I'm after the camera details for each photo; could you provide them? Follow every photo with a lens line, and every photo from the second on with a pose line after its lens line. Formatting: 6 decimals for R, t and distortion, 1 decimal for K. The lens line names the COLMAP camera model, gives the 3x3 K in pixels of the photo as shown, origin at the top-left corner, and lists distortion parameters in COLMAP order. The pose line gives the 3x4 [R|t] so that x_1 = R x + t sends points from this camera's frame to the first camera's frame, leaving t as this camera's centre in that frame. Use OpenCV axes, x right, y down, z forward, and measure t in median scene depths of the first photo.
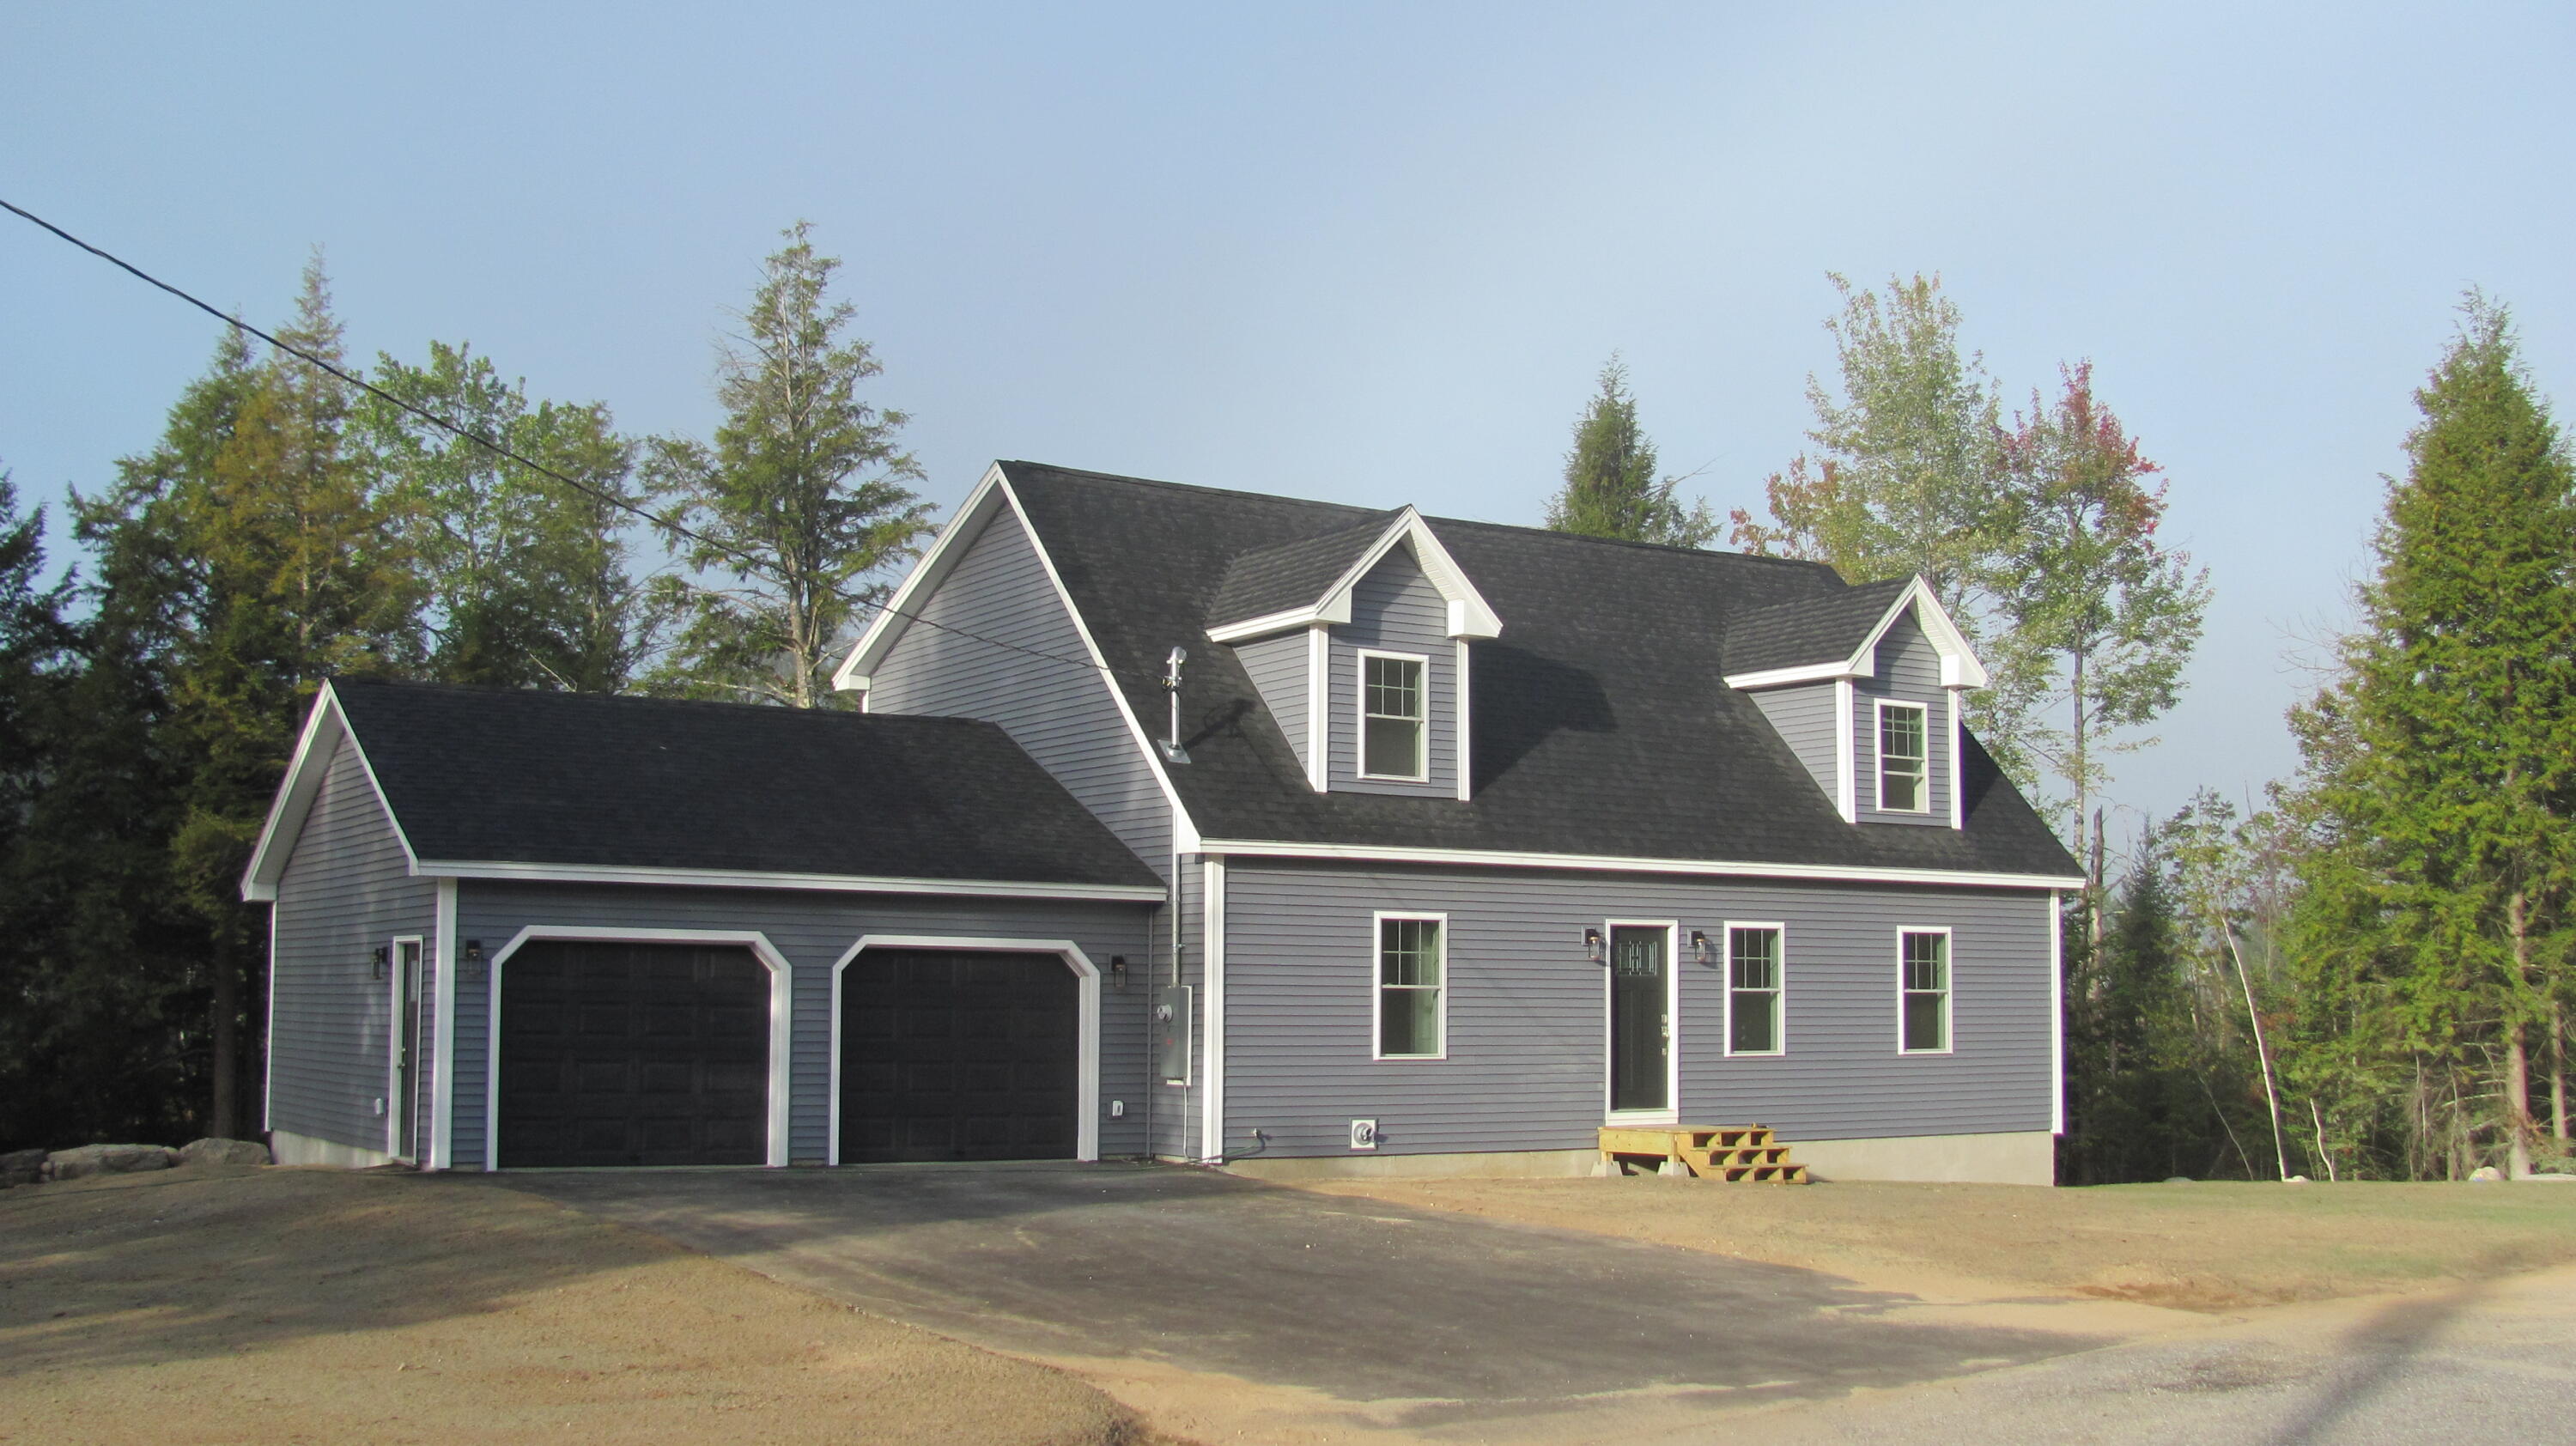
lens RADIAL K [[2800.9, 0, 1289.7], [0, 2800.9, 740.0], [0, 0, 1]] dist [-0.118871, 0.000000]
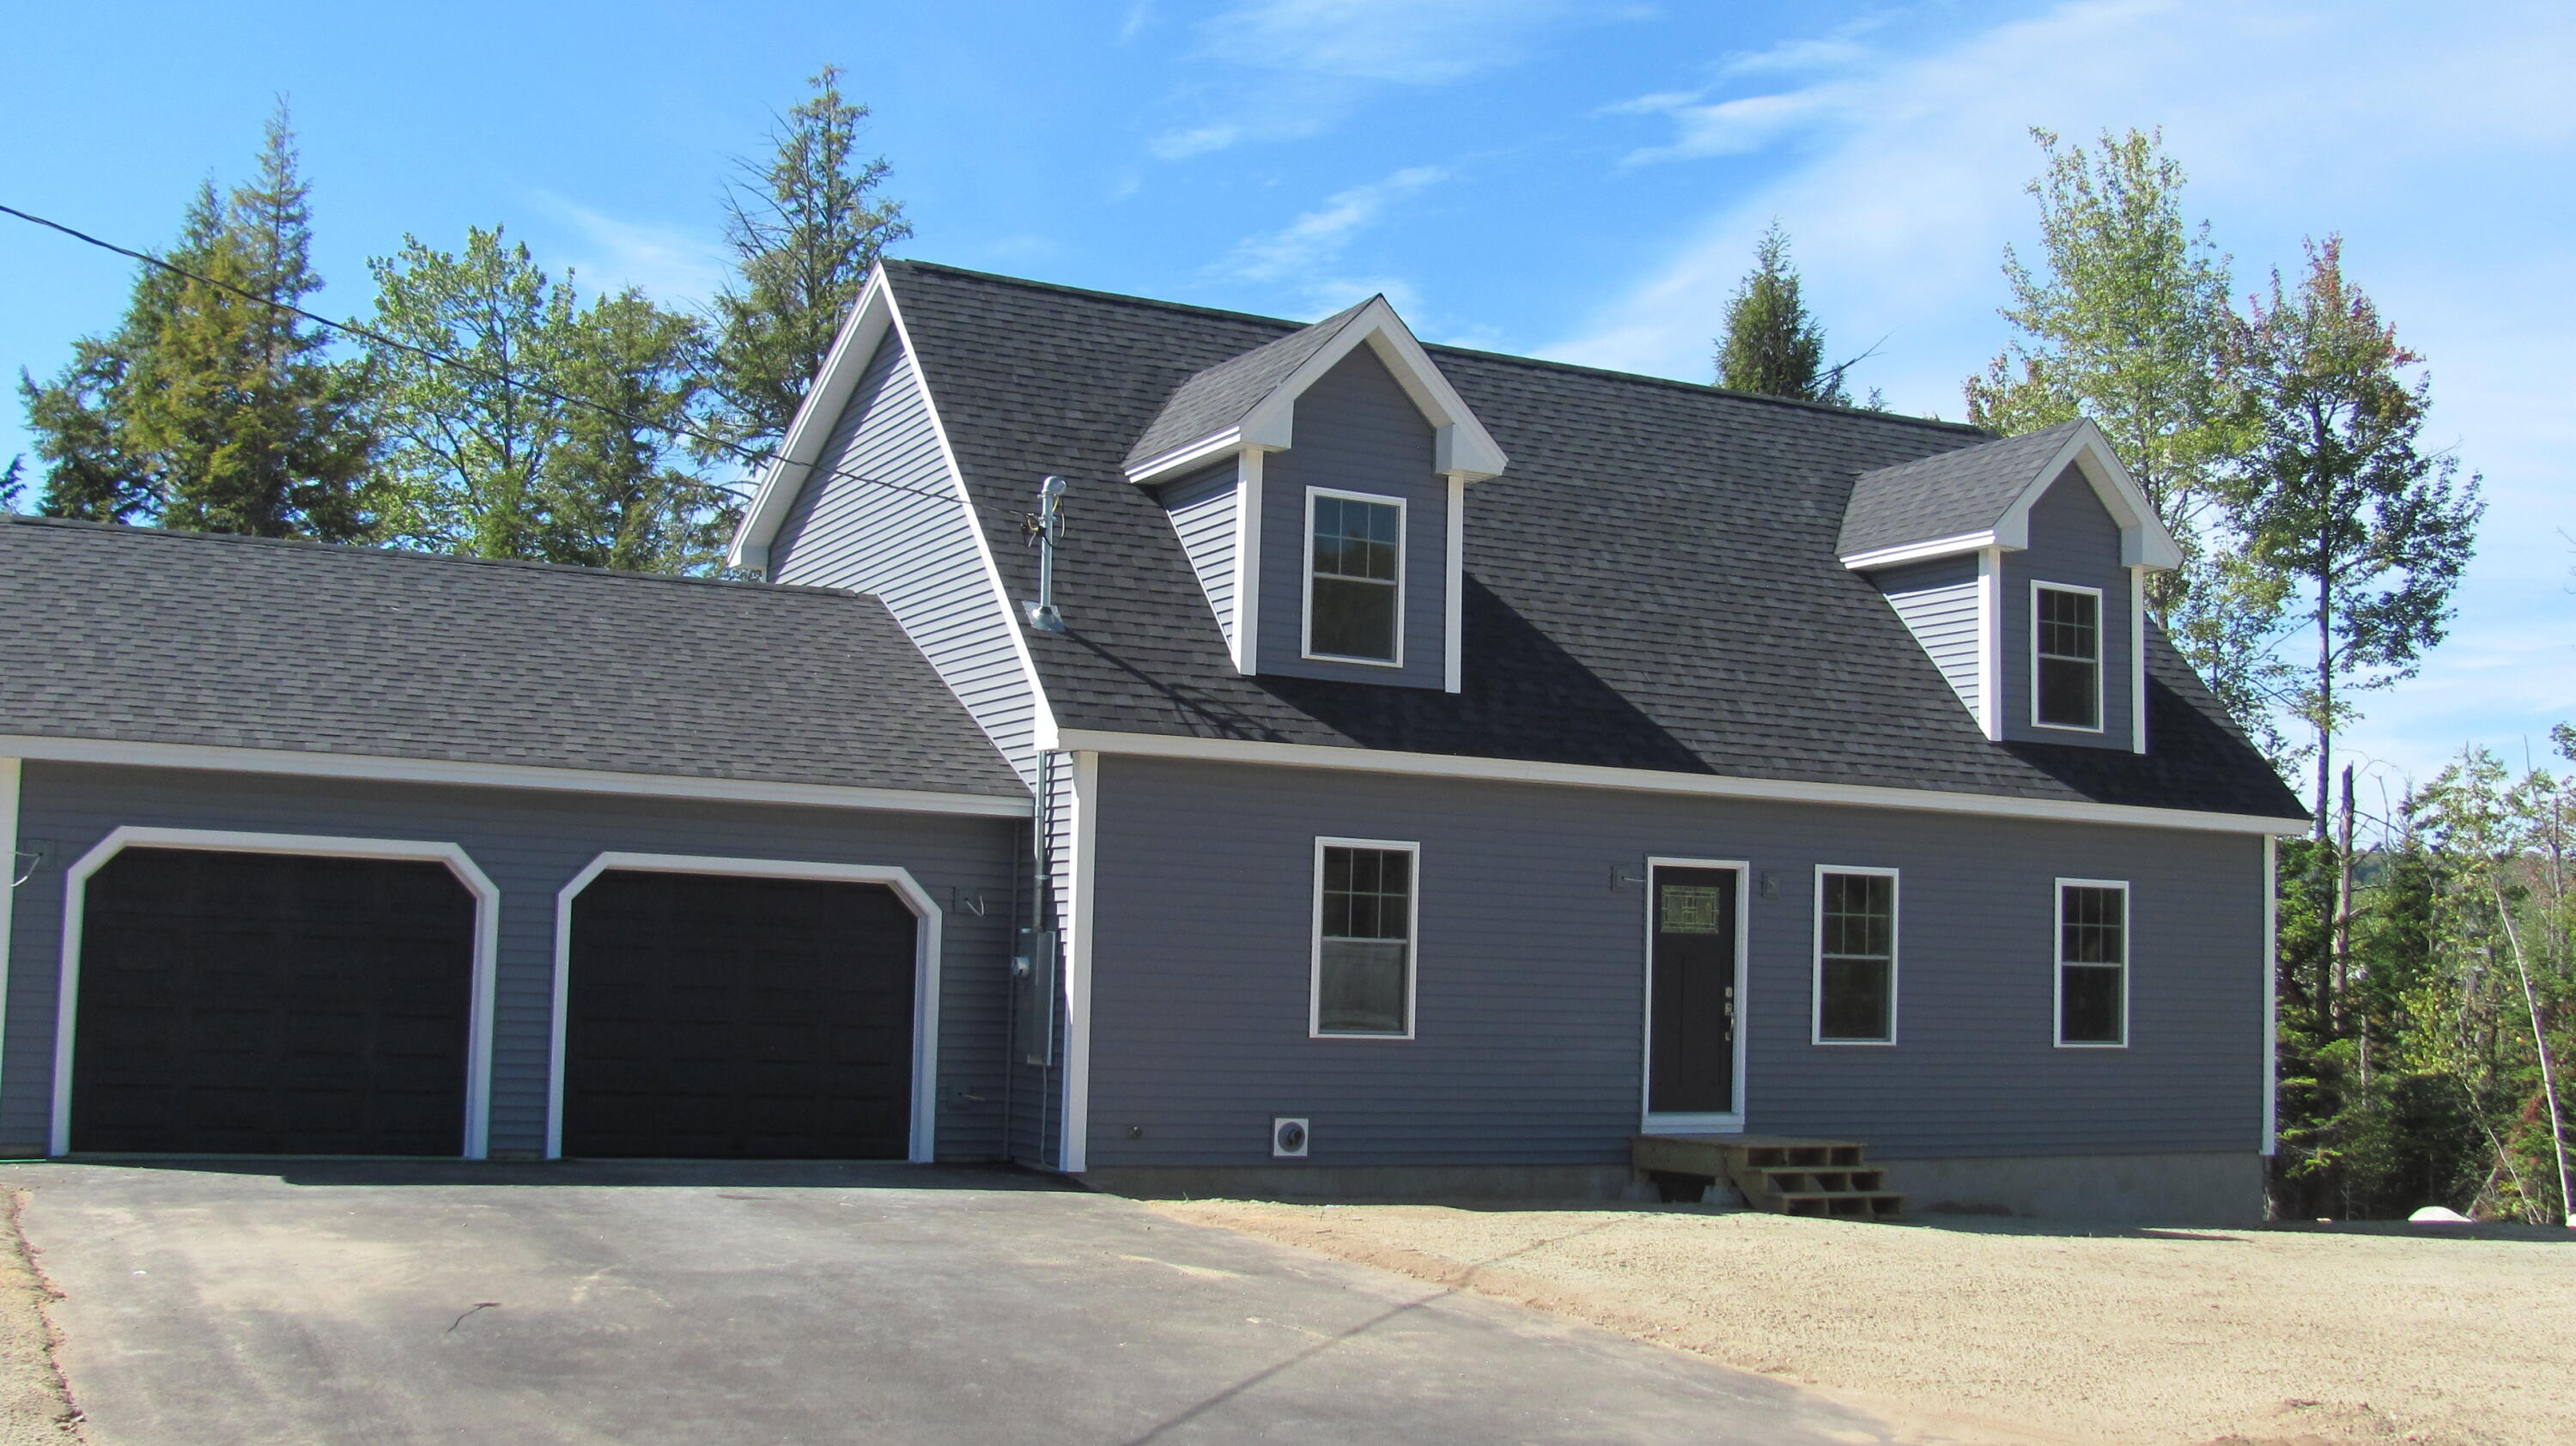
lens RADIAL K [[2800.9, 0, 1301.1], [0, 2800.9, 734.9], [0, 0, 1]] dist [-0.118871, 0.000000]
pose [[0.996194, 0.012603, -0.086251, 0.049646], [-0.012205, 0.999912, 0.005141, 0.016799], [0.086308, -0.004069, 0.996260, 0.145313]]
